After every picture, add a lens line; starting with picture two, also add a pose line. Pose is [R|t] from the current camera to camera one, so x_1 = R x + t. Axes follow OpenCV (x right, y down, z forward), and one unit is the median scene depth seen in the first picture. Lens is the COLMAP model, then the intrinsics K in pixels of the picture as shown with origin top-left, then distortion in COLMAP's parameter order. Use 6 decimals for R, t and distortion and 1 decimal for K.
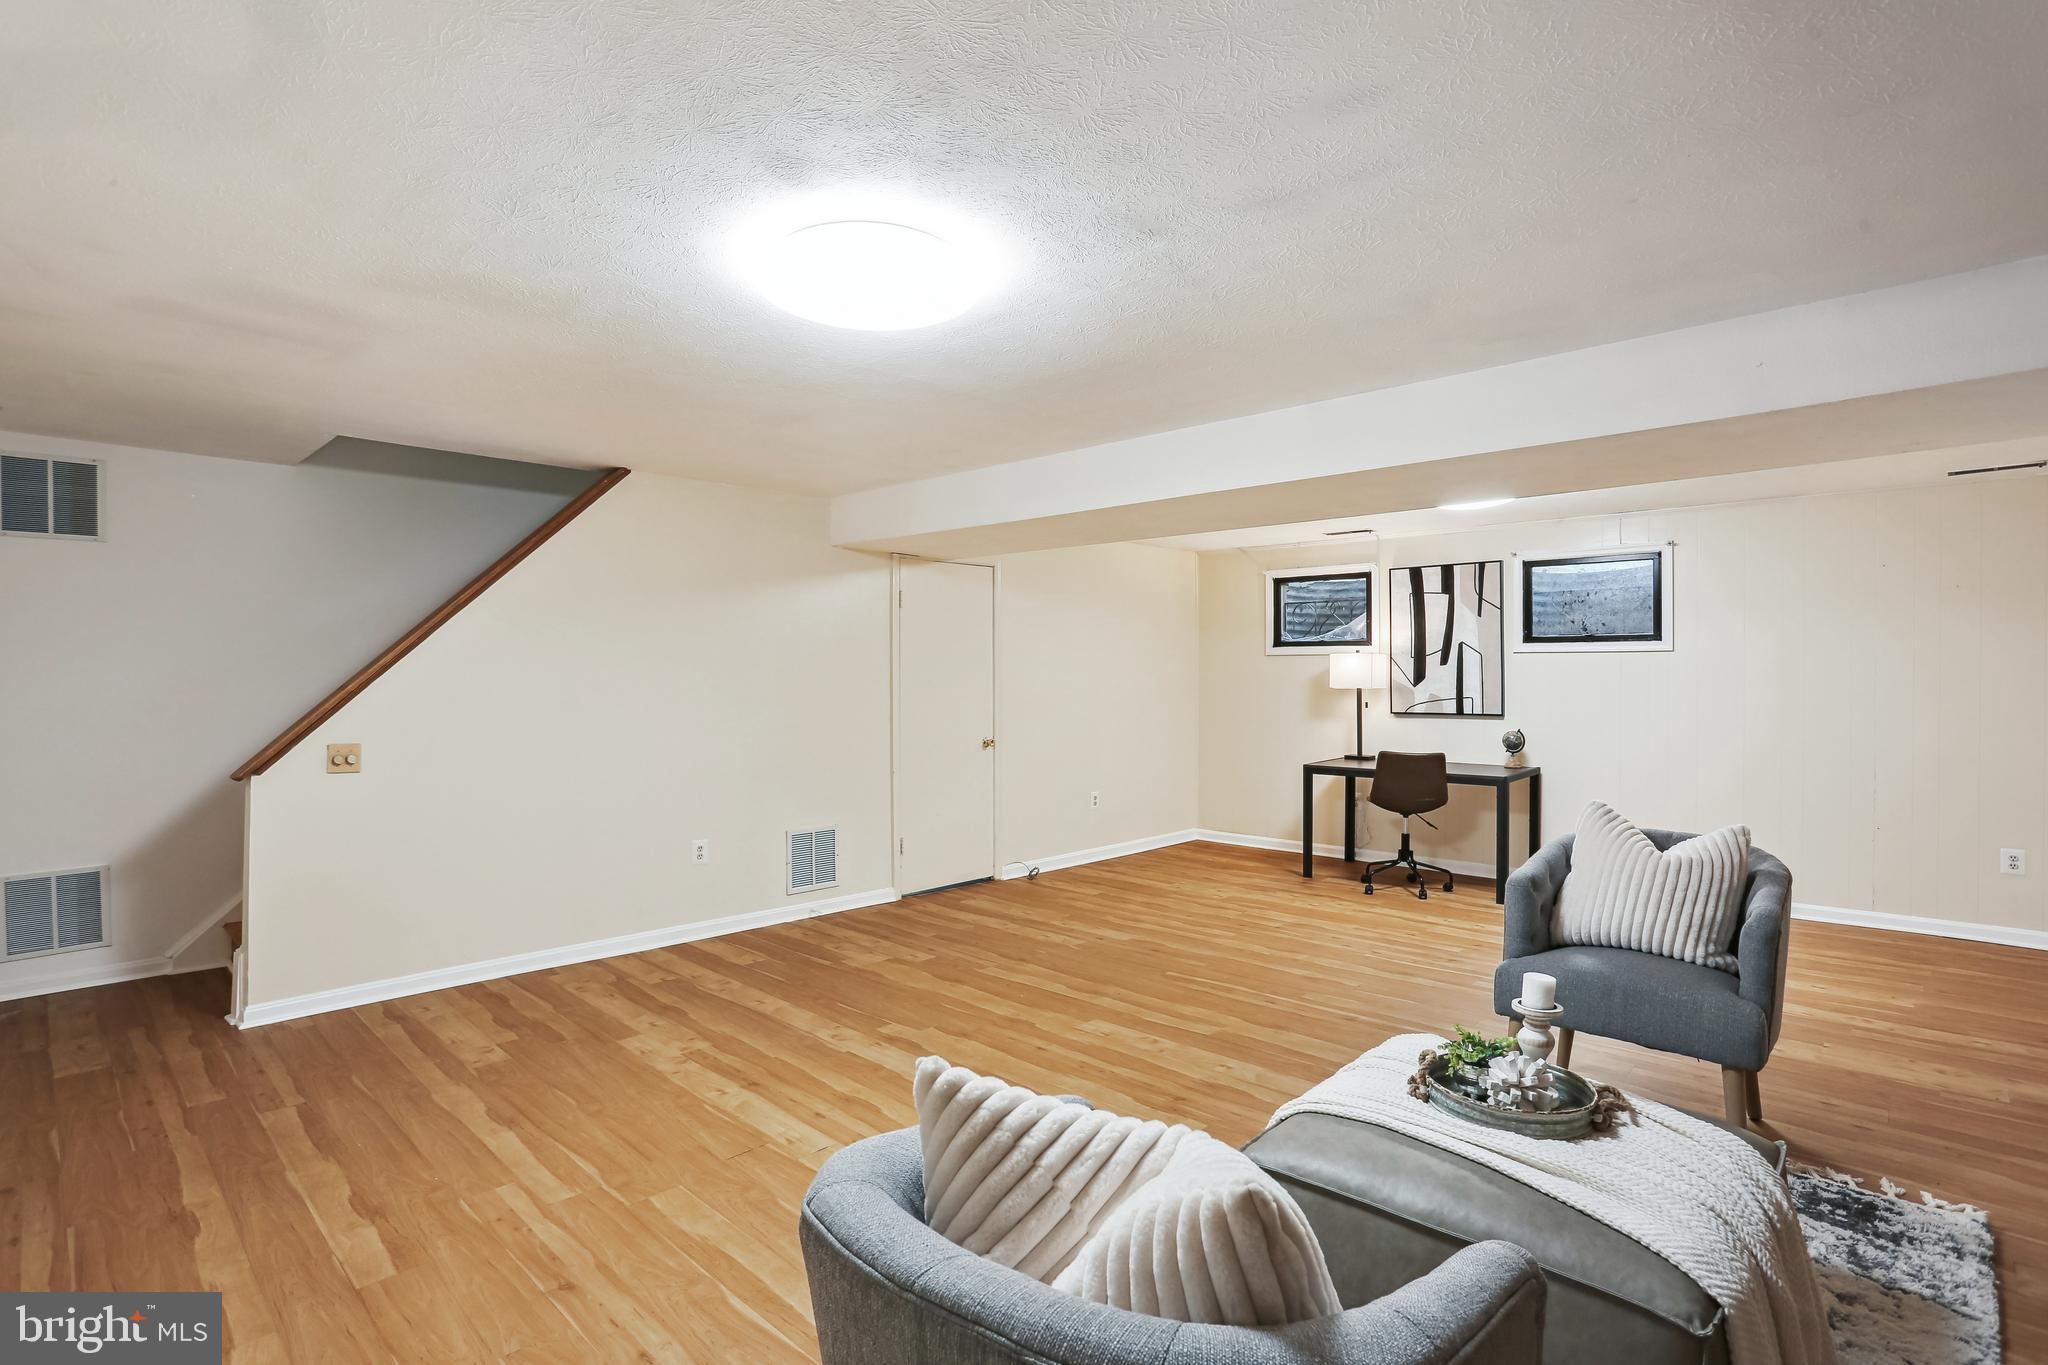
lens RADIAL K [[1001.0, 0, 1015.3], [0, 1001.0, 680.4], [0, 0, 1]] dist [-0.056709, 0.016823]
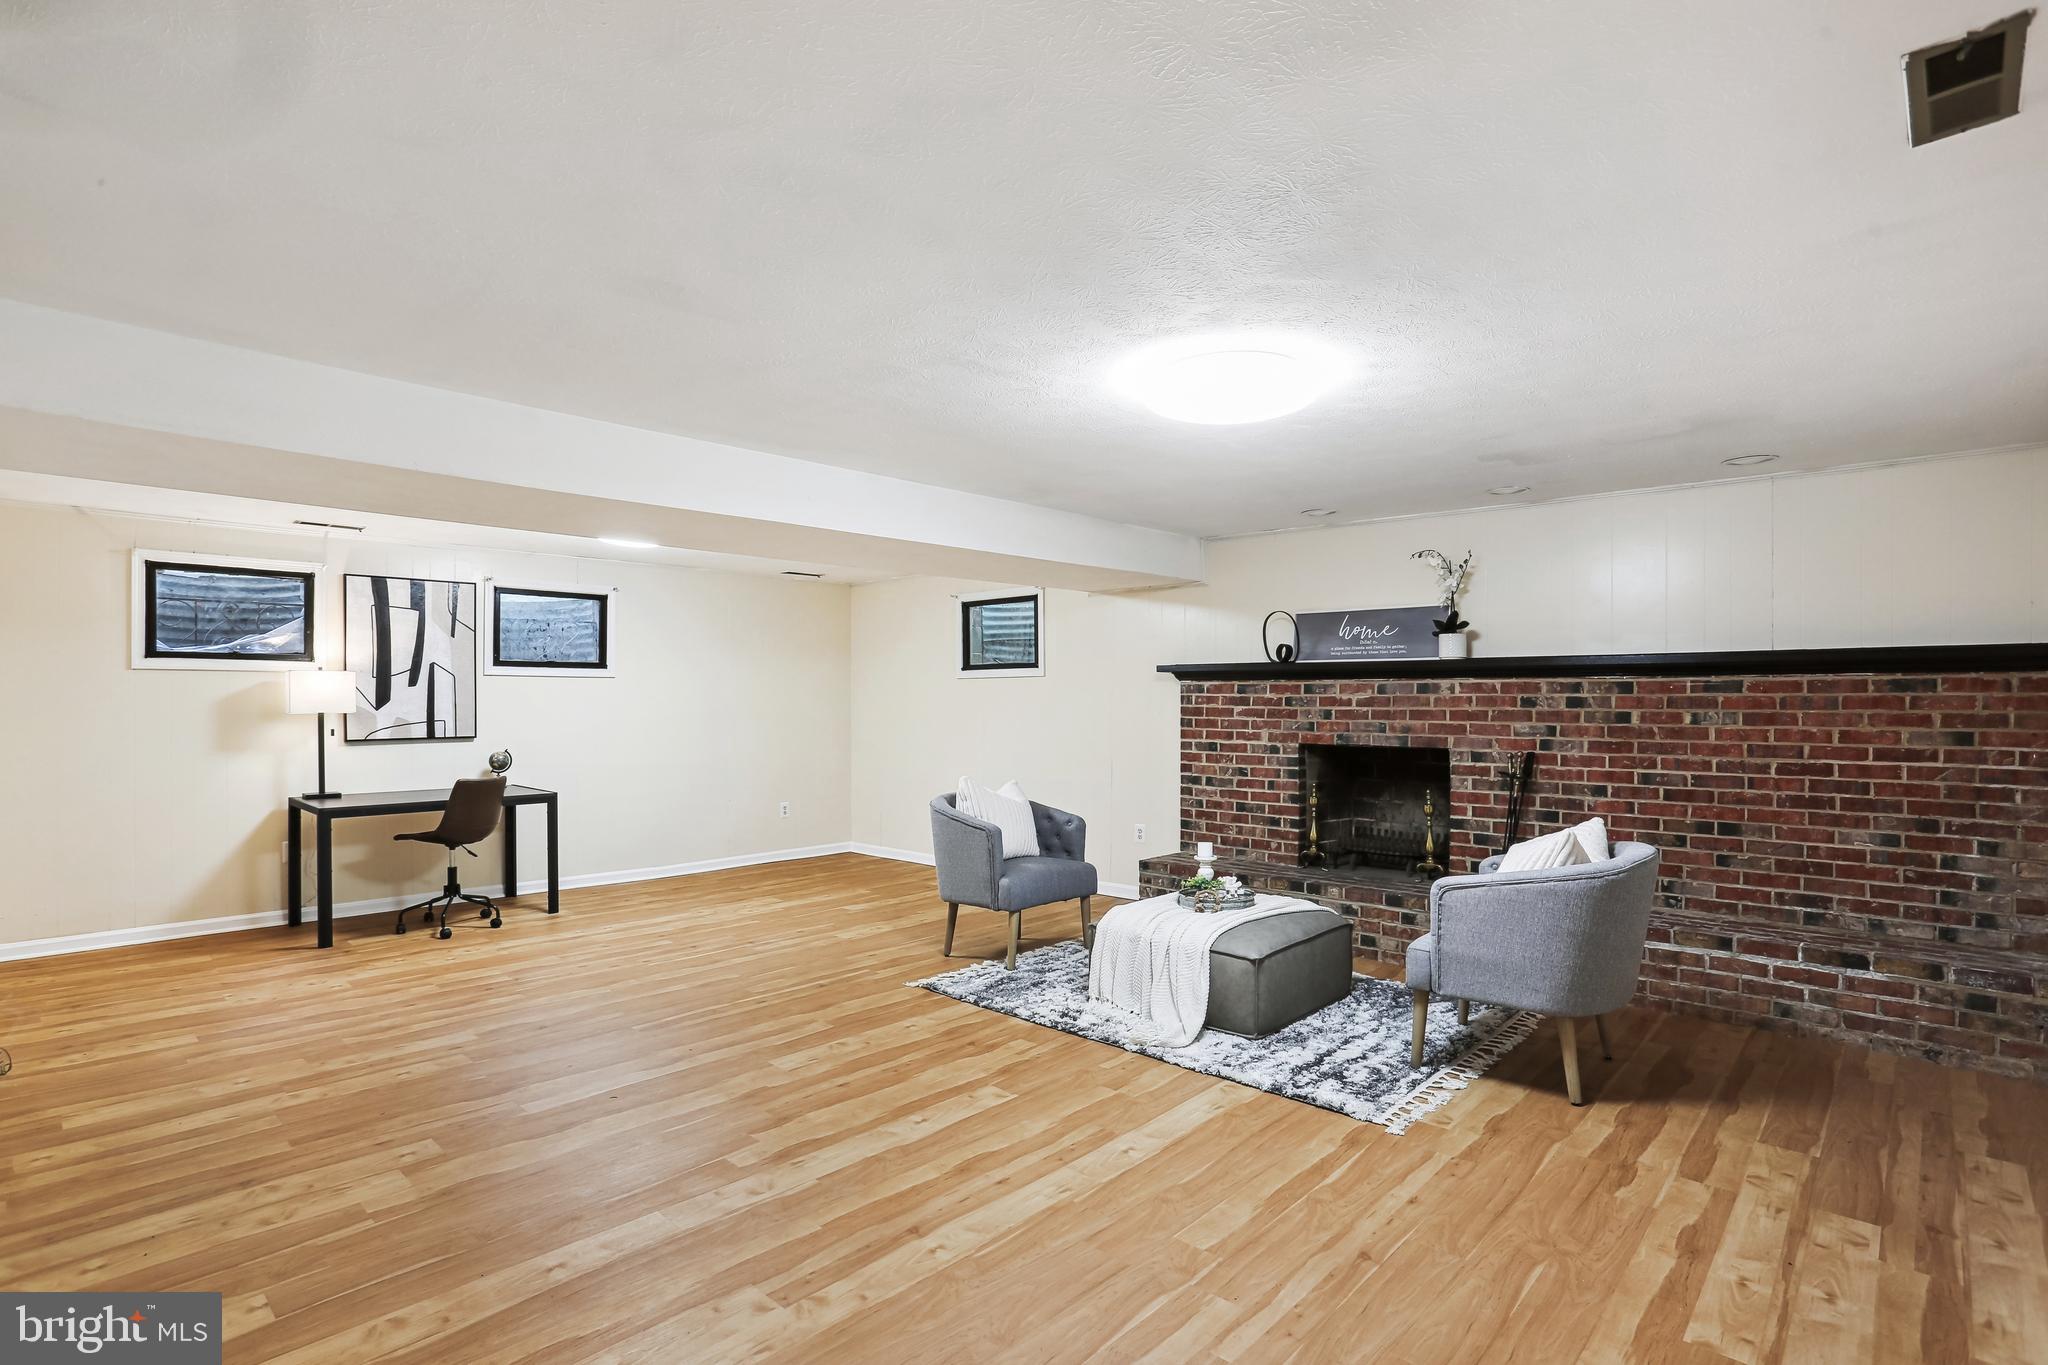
lens RADIAL K [[1001.0, 0, 1008.8], [0, 1001.0, 690.8], [0, 0, 1]] dist [-0.056709, 0.016823]
pose [[-0.009207, 0.007926, 0.999926, -0.569821], [0.003740, 0.999962, -0.007891, -0.001988], [-0.999951, 0.003667, -0.009236, 0.513752]]
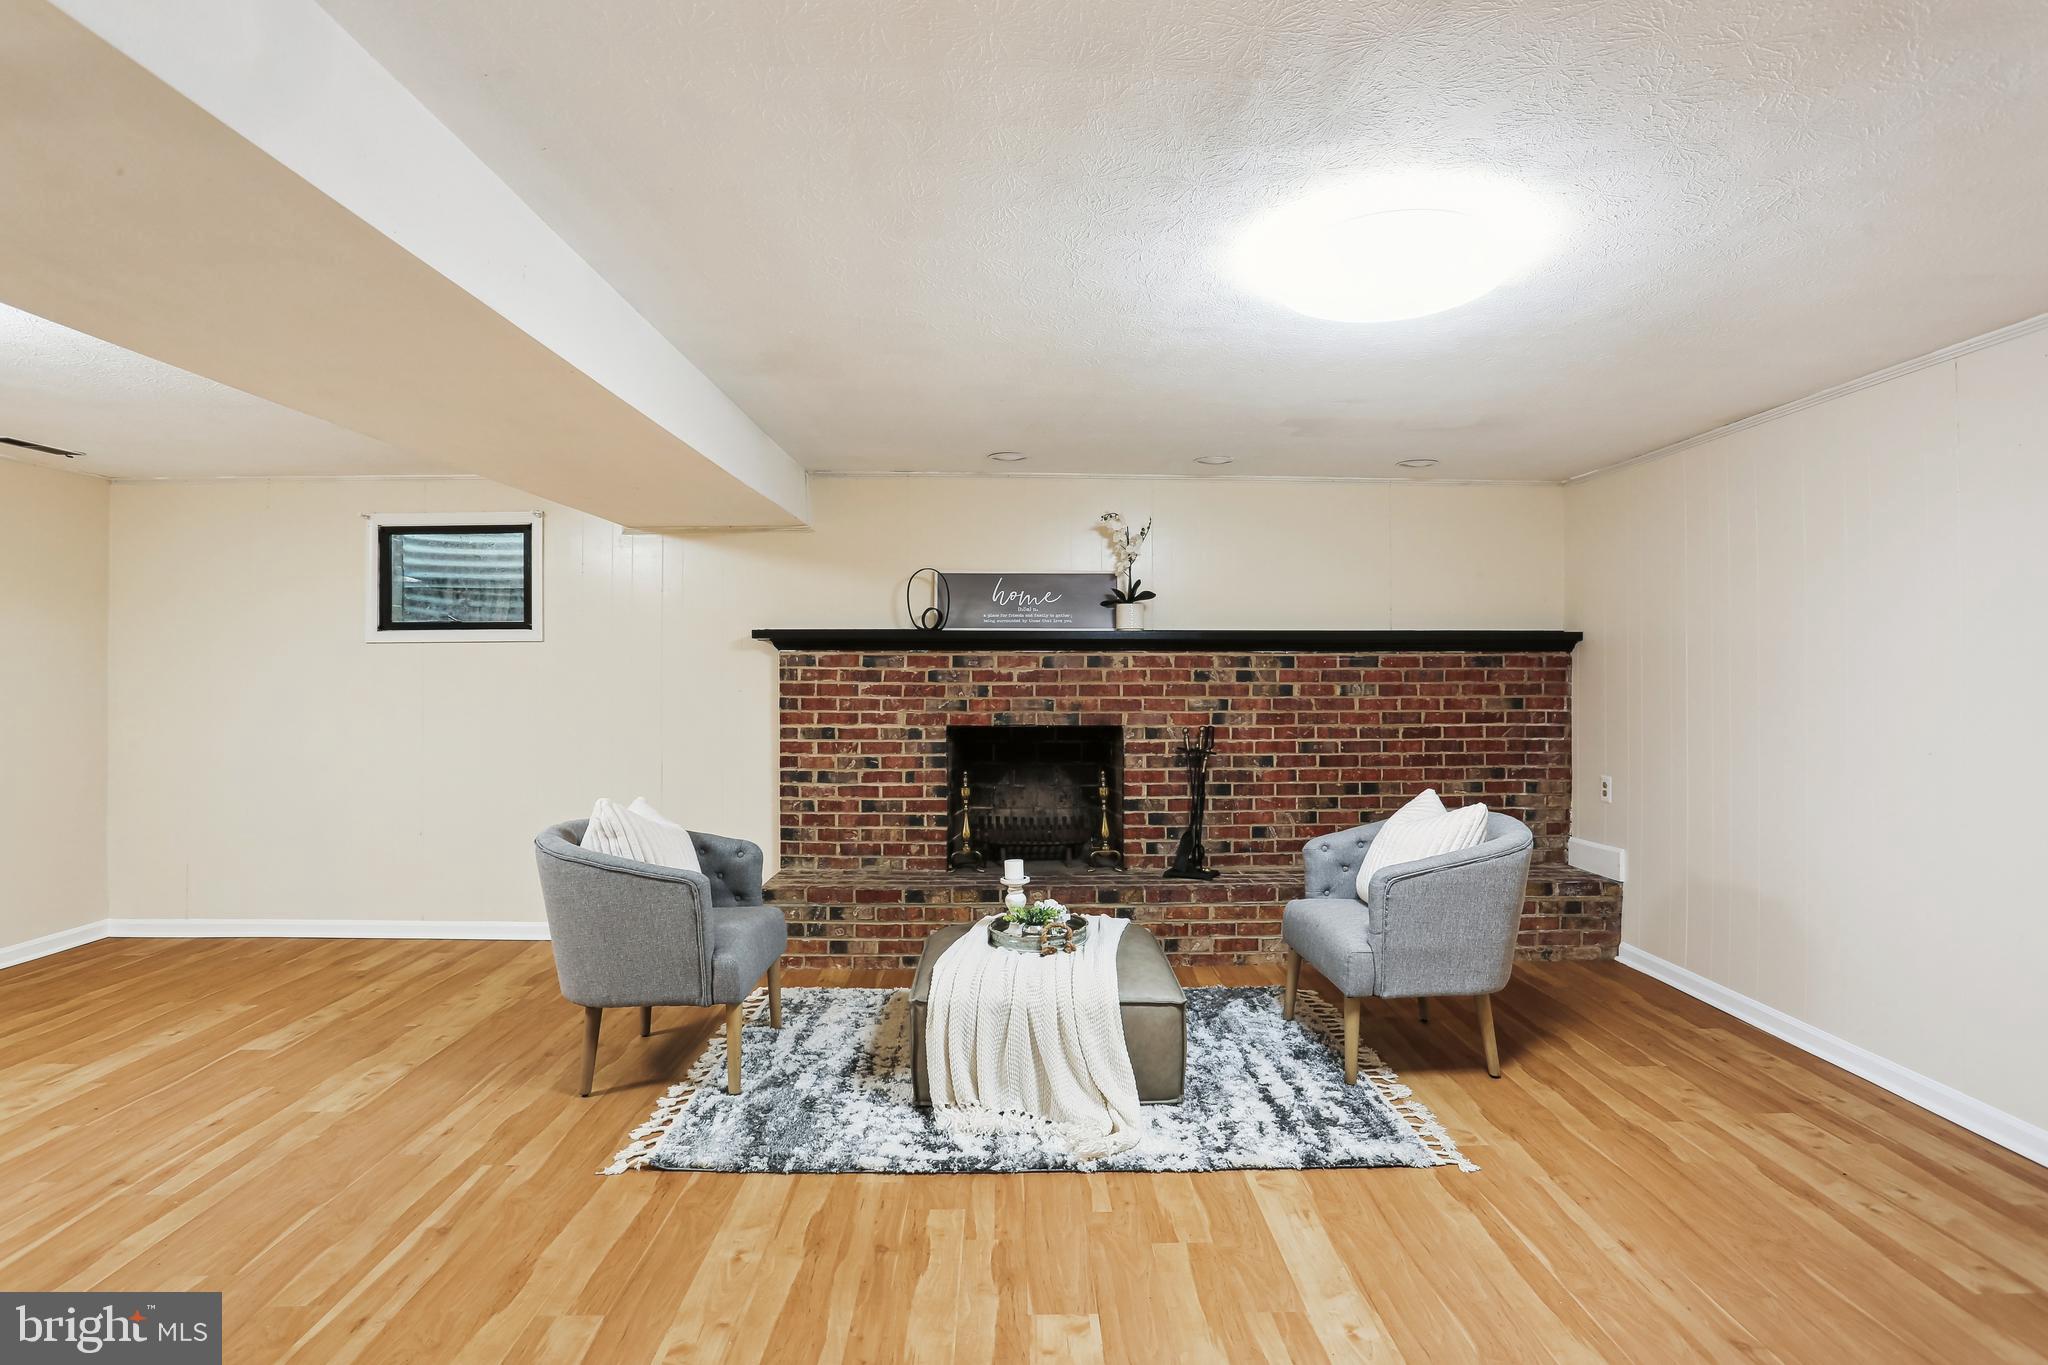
lens RADIAL K [[1001.0, 0, 1021.5], [0, 1001.0, 648.9], [0, 0, 1]] dist [-0.056709, 0.016823]
pose [[-0.706800, 0.017597, 0.707195, -0.230299], [0.004712, 0.999785, -0.020168, -0.004121], [-0.707398, -0.010923, -0.706731, 0.771565]]
